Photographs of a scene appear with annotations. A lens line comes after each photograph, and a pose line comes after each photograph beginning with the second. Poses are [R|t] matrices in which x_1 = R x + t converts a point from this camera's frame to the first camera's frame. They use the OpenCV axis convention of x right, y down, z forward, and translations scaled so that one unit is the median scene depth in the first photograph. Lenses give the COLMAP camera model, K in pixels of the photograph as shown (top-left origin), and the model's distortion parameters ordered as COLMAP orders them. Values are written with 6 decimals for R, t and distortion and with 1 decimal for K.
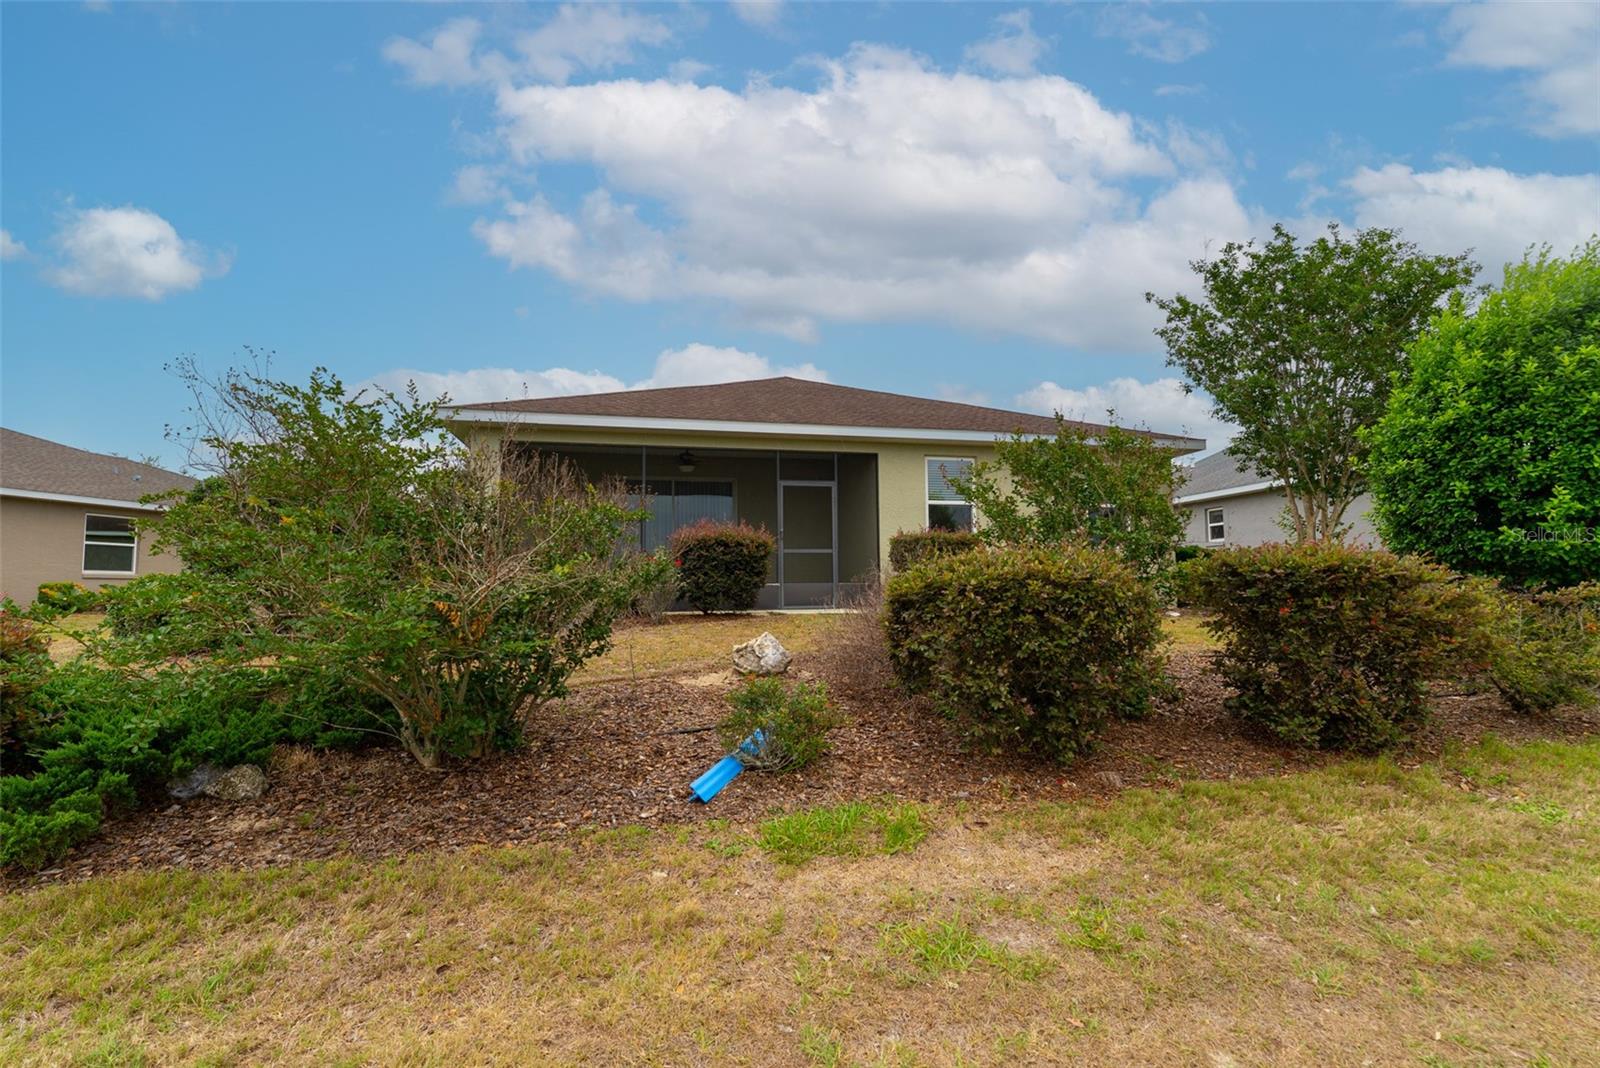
lens RADIAL K [[621.5, 0, 800.0], [0, 621.5, 534.0], [0, 0, 1]] dist [-0.000247, -0.000025]
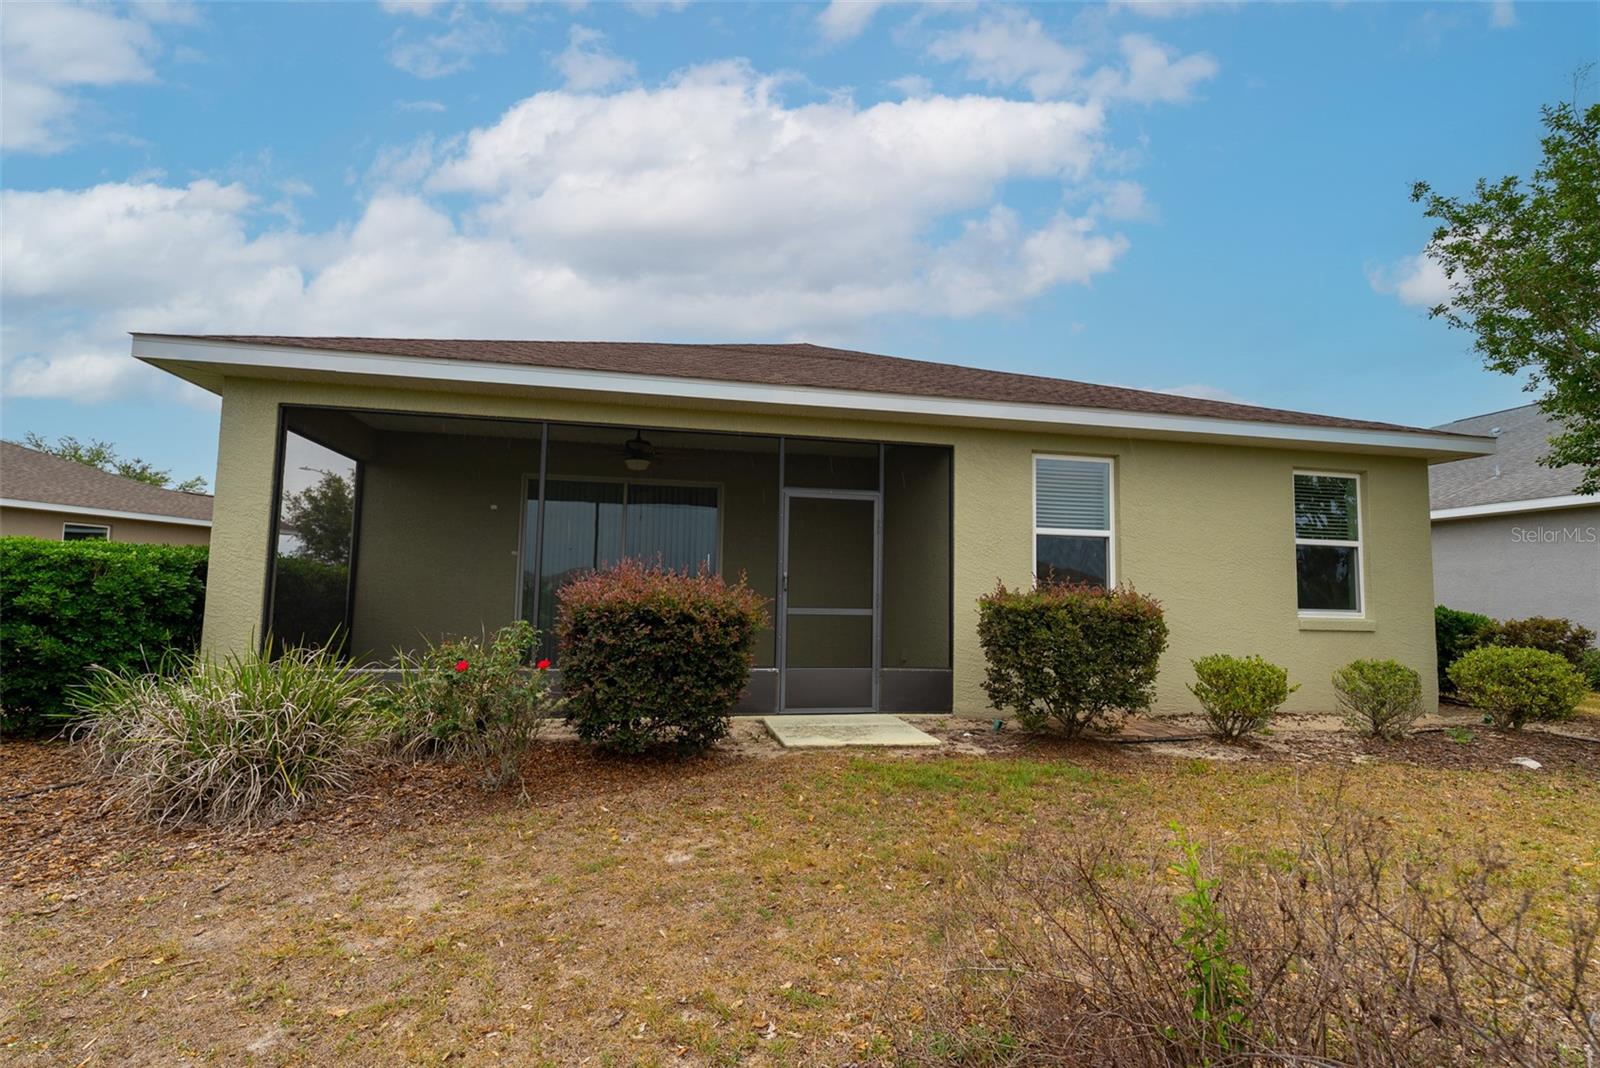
lens RADIAL K [[621.5, 0, 800.0], [0, 621.5, 534.0], [0, 0, 1]] dist [-0.000247, -0.000025]
pose [[0.998909, 0.028782, -0.036774, 0.004265], [-0.029138, 0.999533, -0.009177, -0.038288], [0.036492, 0.010238, 0.999281, 0.424380]]
